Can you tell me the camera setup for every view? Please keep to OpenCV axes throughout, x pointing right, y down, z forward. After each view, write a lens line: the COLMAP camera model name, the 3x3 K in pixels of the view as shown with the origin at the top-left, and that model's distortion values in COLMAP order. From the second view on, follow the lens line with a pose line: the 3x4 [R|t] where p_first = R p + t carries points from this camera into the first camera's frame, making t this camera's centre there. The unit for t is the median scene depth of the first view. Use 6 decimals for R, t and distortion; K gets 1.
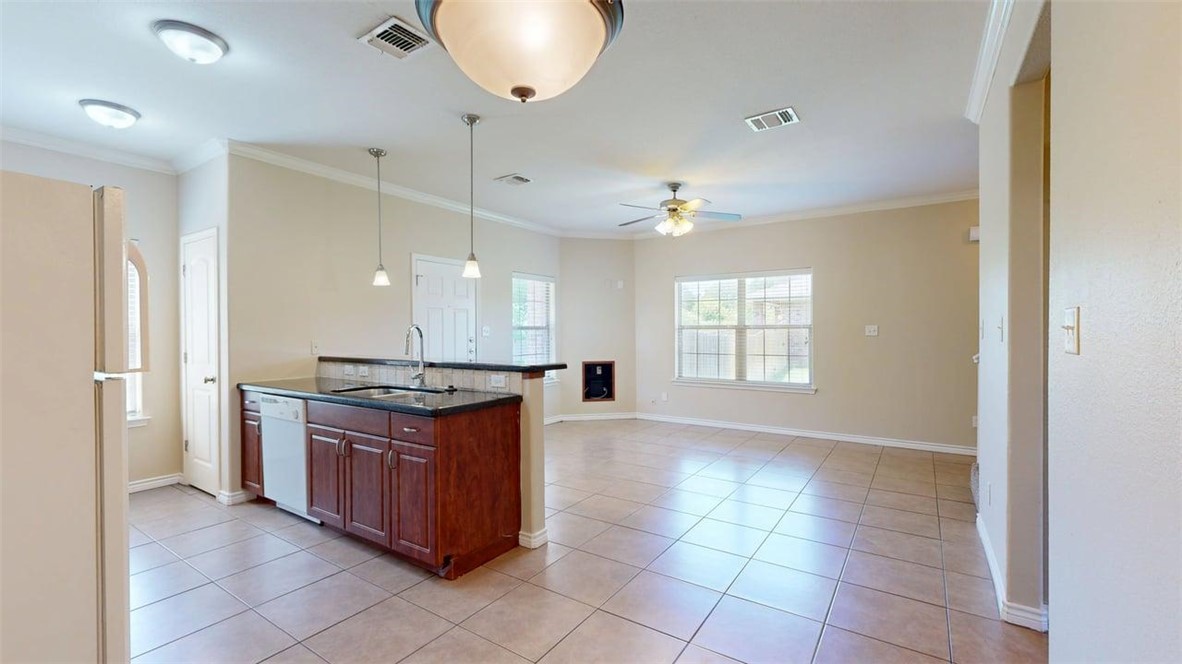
lens RADIAL K [[492.0, 0, 593.4], [0, 492.0, 334.8], [0, 0, 1]] dist [-0.002750, 0.000448]
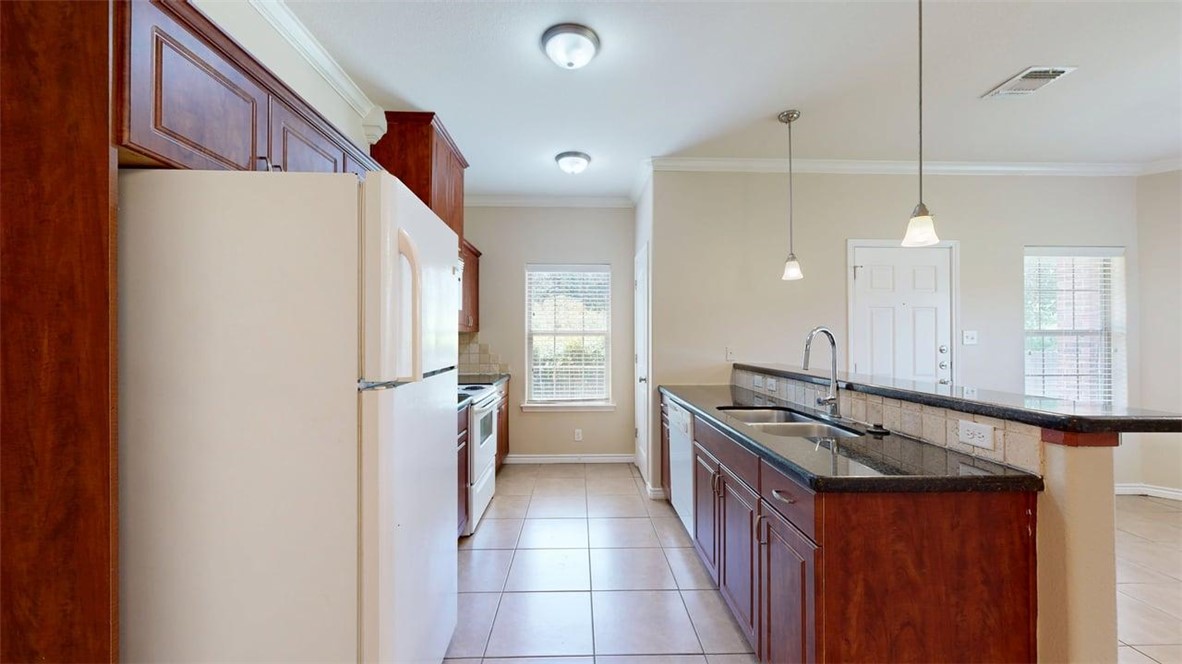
lens RADIAL K [[433.6, 0, 589.9], [0, 433.6, 333.6], [0, 0, 1]] dist [-0.000953, 0.000270]
pose [[0.577083, -0.002241, -0.816682, -0.042752], [-0.010698, 0.999890, -0.010303, -0.001371], [0.816615, 0.014682, 0.576996, 0.309628]]
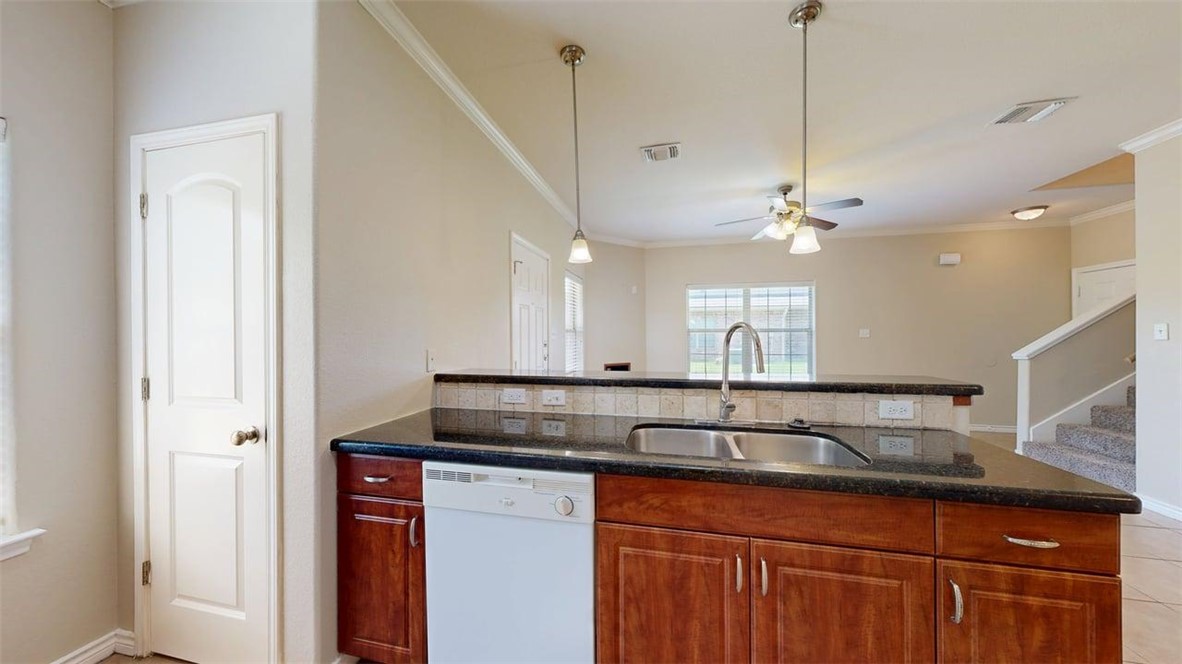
lens RADIAL K [[373.0, 0, 591.7], [0, 373.0, 333.7], [0, 0, 1]] dist [0.001628, 0.000264]
pose [[0.934380, 0.000621, 0.356278, -0.565022], [0.002651, 0.999959, -0.008696, -0.002535], [-0.356269, 0.009070, 0.934339, 0.514462]]
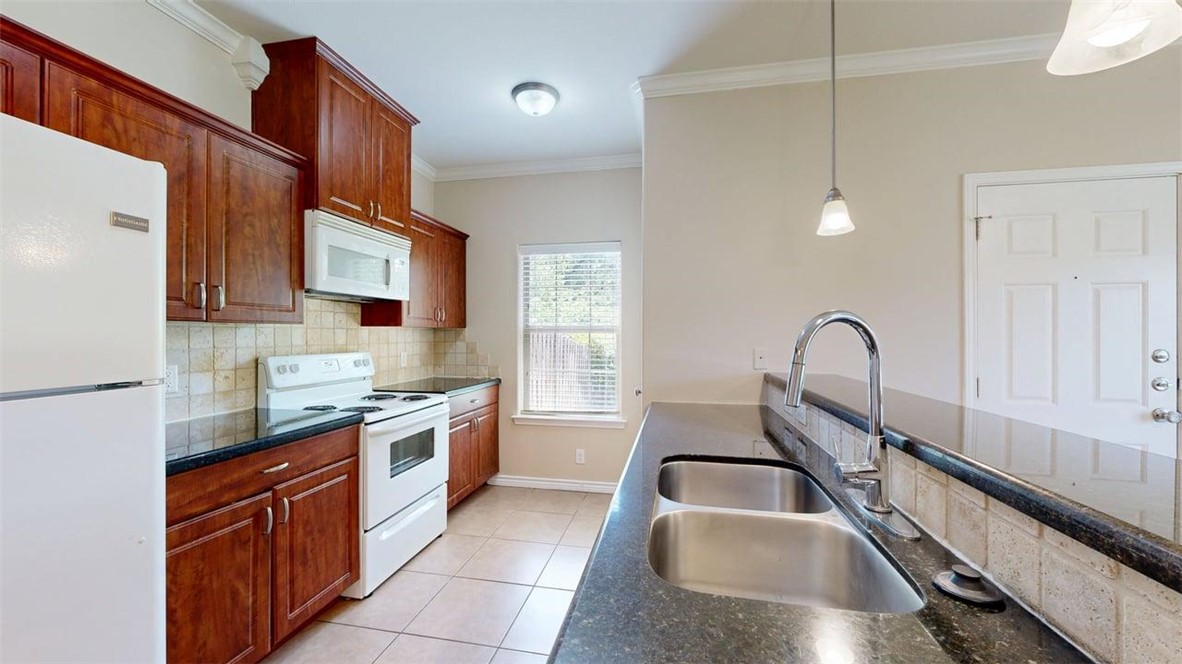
lens RADIAL K [[433.6, 0, 591.6], [0, 433.6, 334.0], [0, 0, 1]] dist [-0.000953, 0.000270]
pose [[0.382489, 0.004331, -0.923950, -0.136893], [-0.011328, 0.999936, -0.000003, -0.003801], [0.923891, 0.010468, 0.382513, 0.607065]]
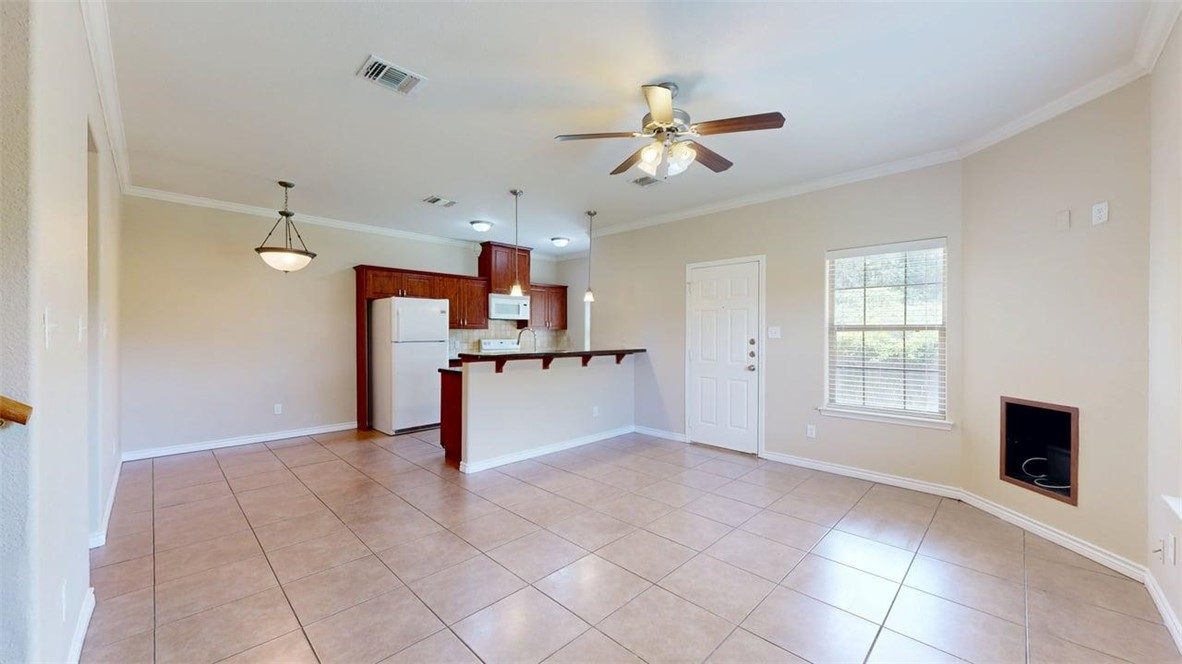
lens RADIAL K [[438.1, 0, 590.3], [0, 438.1, 330.2], [0, 0, 1]] dist [0.001272, -0.000101]
pose [[-0.196158, -0.001918, -0.980571, 0.844813], [-0.009836, 0.999952, 0.000011, -0.011428], [0.980523, 0.009647, -0.196167, 1.212337]]
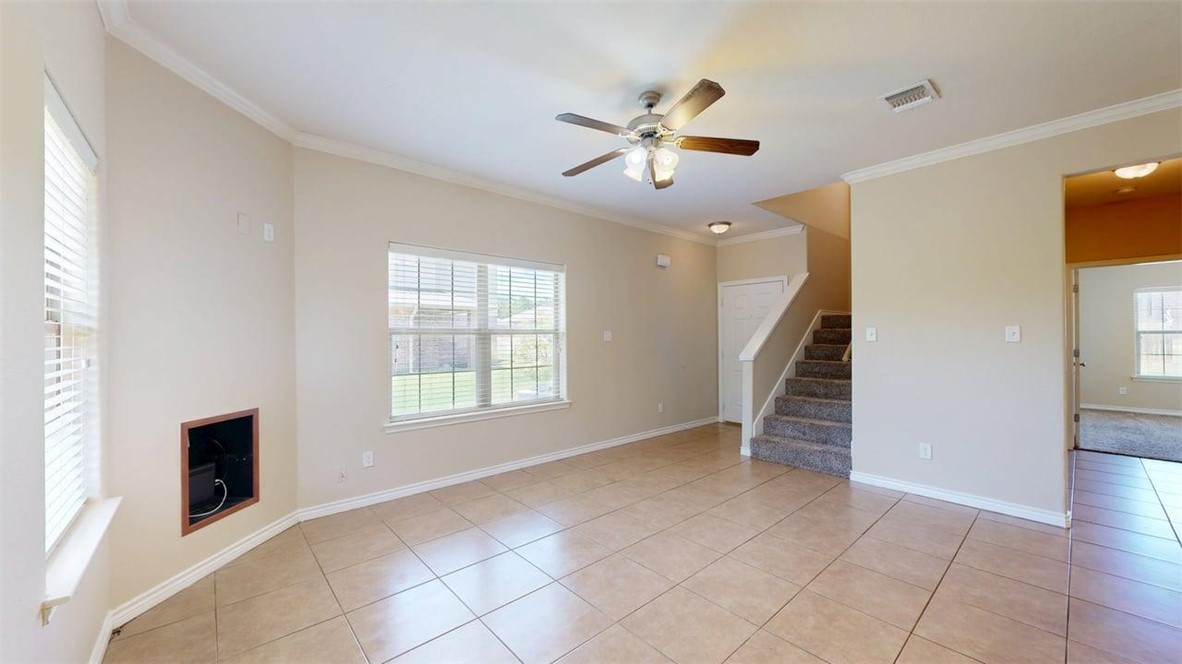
lens RADIAL K [[433.6, 0, 591.0], [0, 433.6, 333.7], [0, 0, 1]] dist [-0.000953, 0.000270]
pose [[0.257264, 0.007692, 0.966311, -0.439713], [0.010398, 0.999888, -0.010728, -0.006900], [-0.966285, 0.012807, 0.257155, 1.114679]]
